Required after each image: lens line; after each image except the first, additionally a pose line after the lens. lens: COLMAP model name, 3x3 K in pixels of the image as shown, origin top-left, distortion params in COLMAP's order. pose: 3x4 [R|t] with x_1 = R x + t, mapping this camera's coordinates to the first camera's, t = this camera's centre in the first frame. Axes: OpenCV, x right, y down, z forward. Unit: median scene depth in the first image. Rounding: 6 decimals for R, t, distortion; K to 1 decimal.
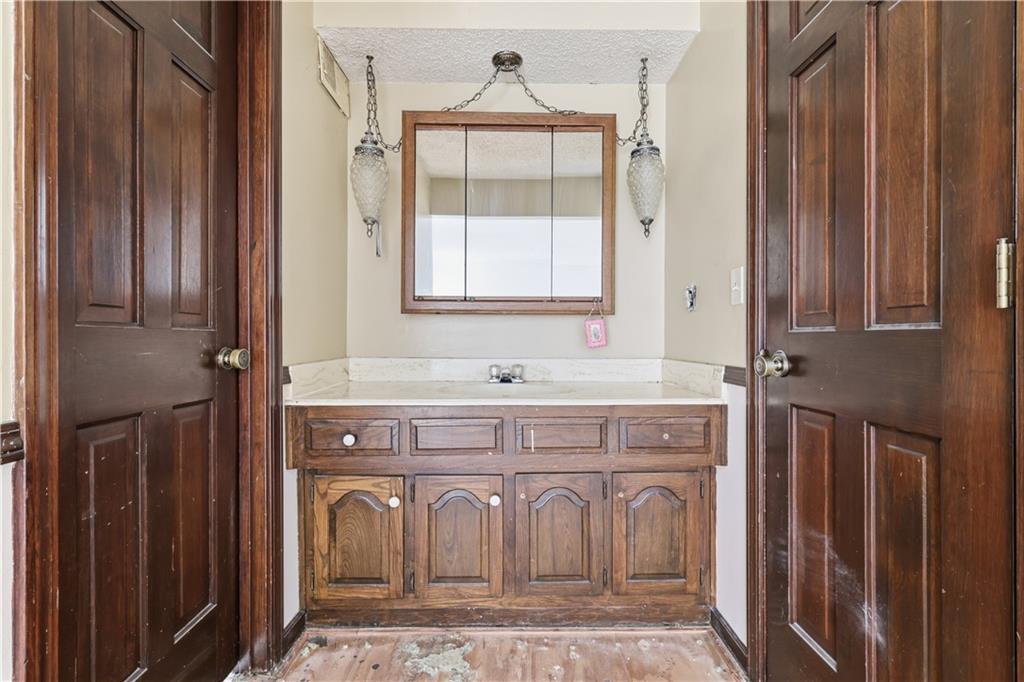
lens RADIAL K [[444.4, 0, 514.7], [0, 444.4, 339.2], [0, 0, 1]] dist [0.002231, 0.000368]
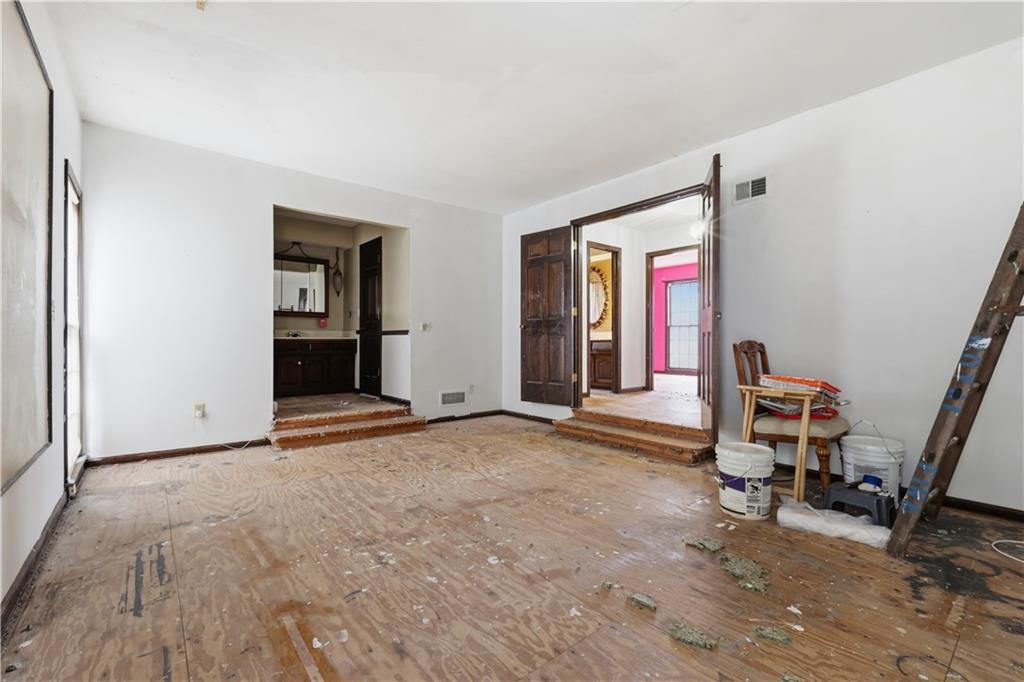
lens RADIAL K [[444.4, 0, 515.0], [0, 444.4, 339.3], [0, 0, 1]] dist [0.002231, 0.000368]
pose [[0.782989, 0.002464, 0.622031, -0.829042], [-0.000482, 0.999994, -0.003355, 0.131381], [-0.622036, 0.002328, 0.782986, -2.743968]]
